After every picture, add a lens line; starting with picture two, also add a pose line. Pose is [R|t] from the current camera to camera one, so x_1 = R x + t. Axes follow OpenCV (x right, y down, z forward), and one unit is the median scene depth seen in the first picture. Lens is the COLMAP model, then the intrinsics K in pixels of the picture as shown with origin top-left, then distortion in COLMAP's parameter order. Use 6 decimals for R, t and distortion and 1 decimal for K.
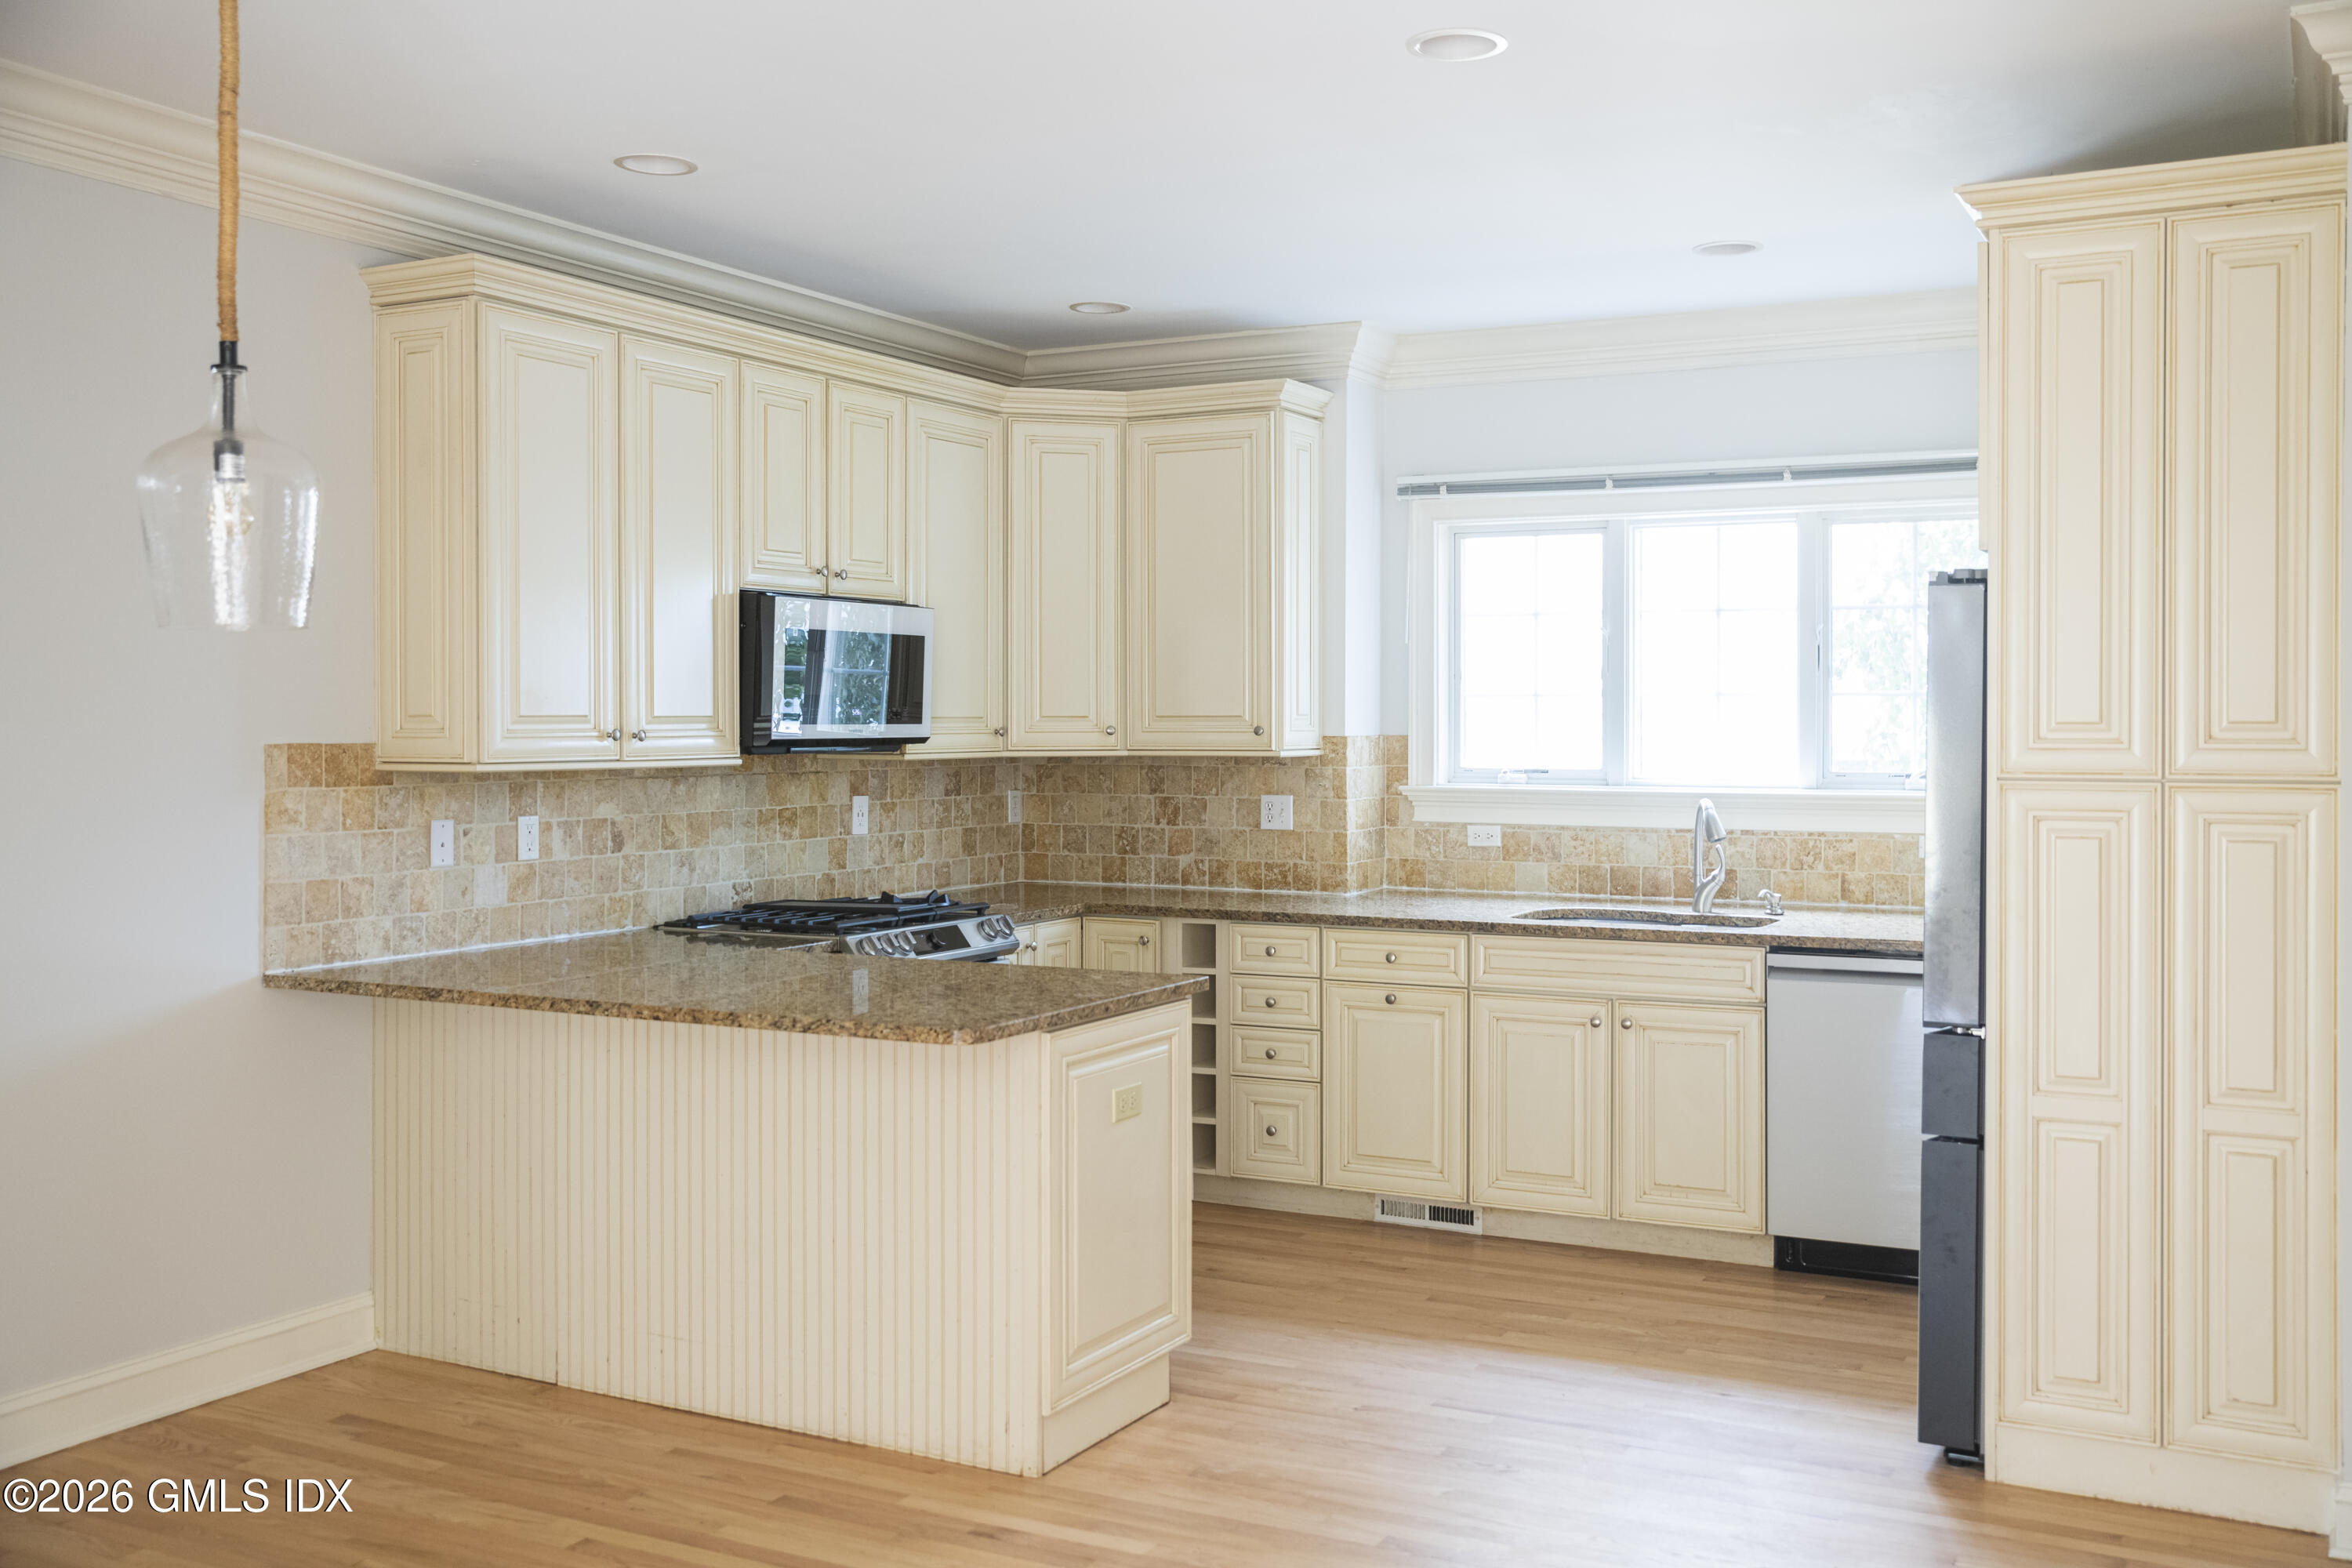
lens RADIAL K [[2180.3, 0, 1176.6], [0, 2180.3, 766.6], [0, 0, 1]] dist [-0.007353, 0.000000]
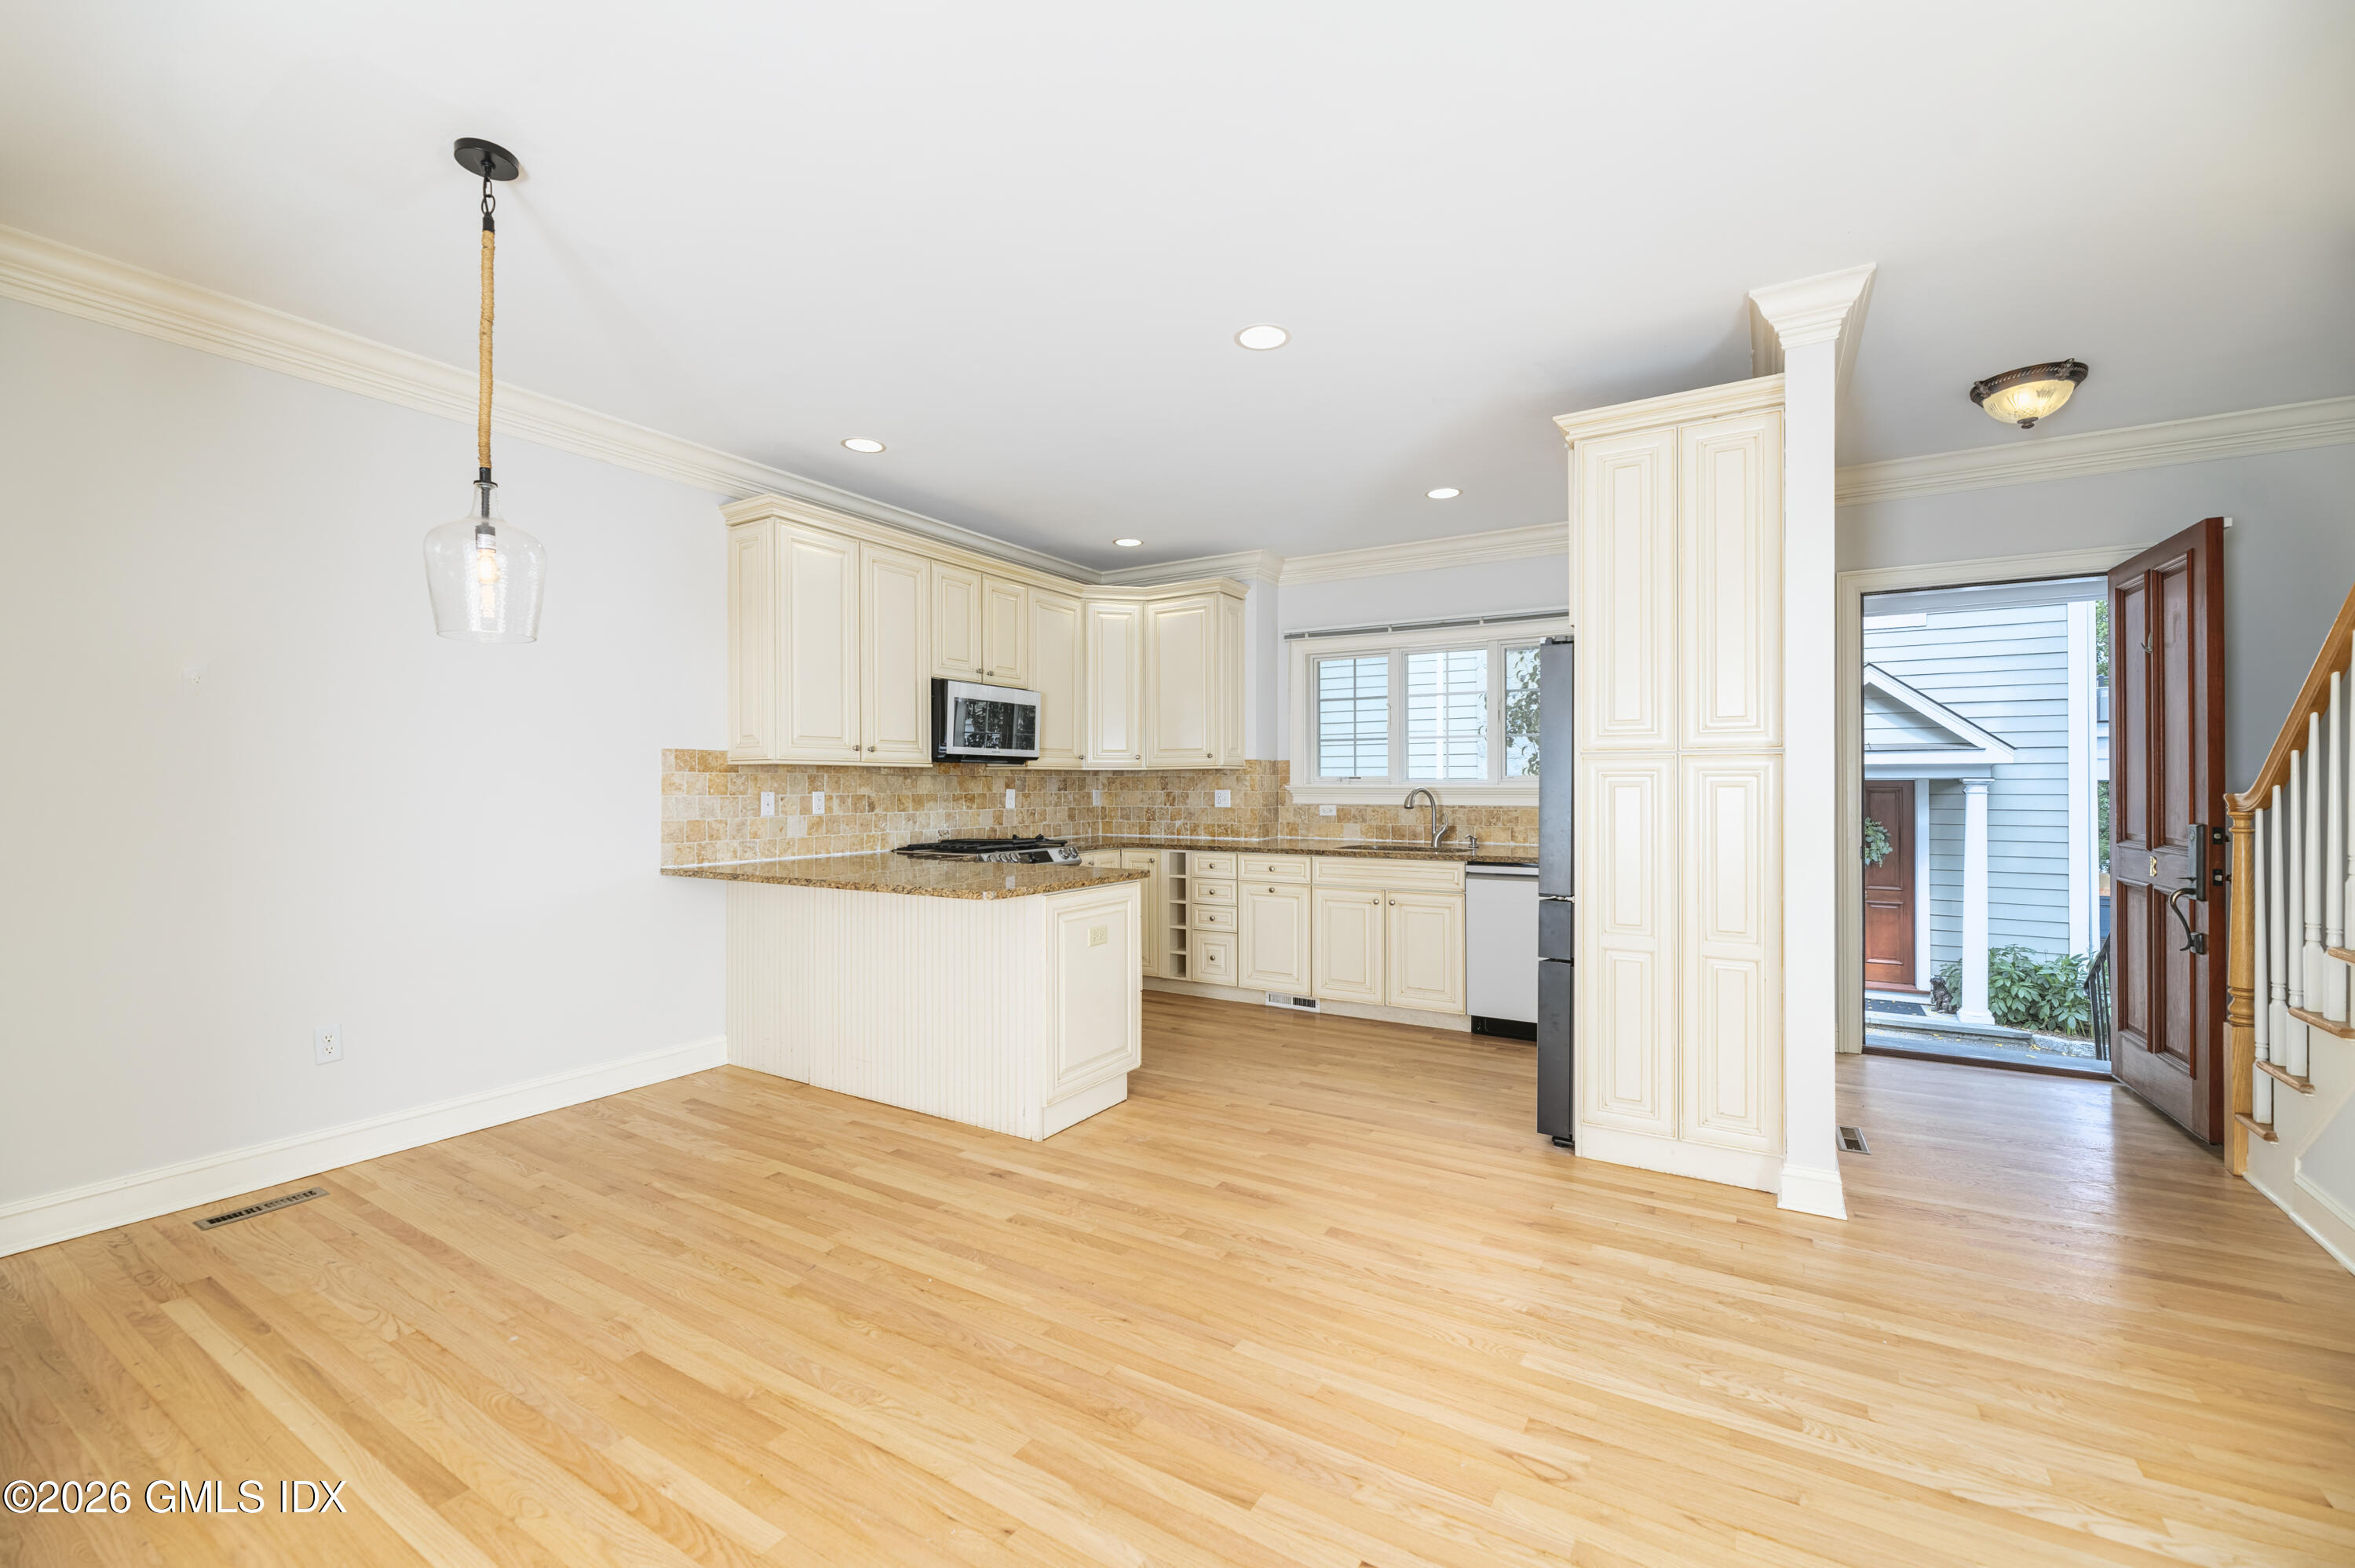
lens RADIAL K [[961.3, 0, 1178.1], [0, 961.3, 796.1], [0, 0, 1]] dist [-0.003392, -0.001732]
pose [[0.997809, -0.001791, -0.066130, 0.089743], [0.001007, 0.999929, -0.011876, 0.041225], [0.066147, 0.011783, 0.997740, 0.176528]]
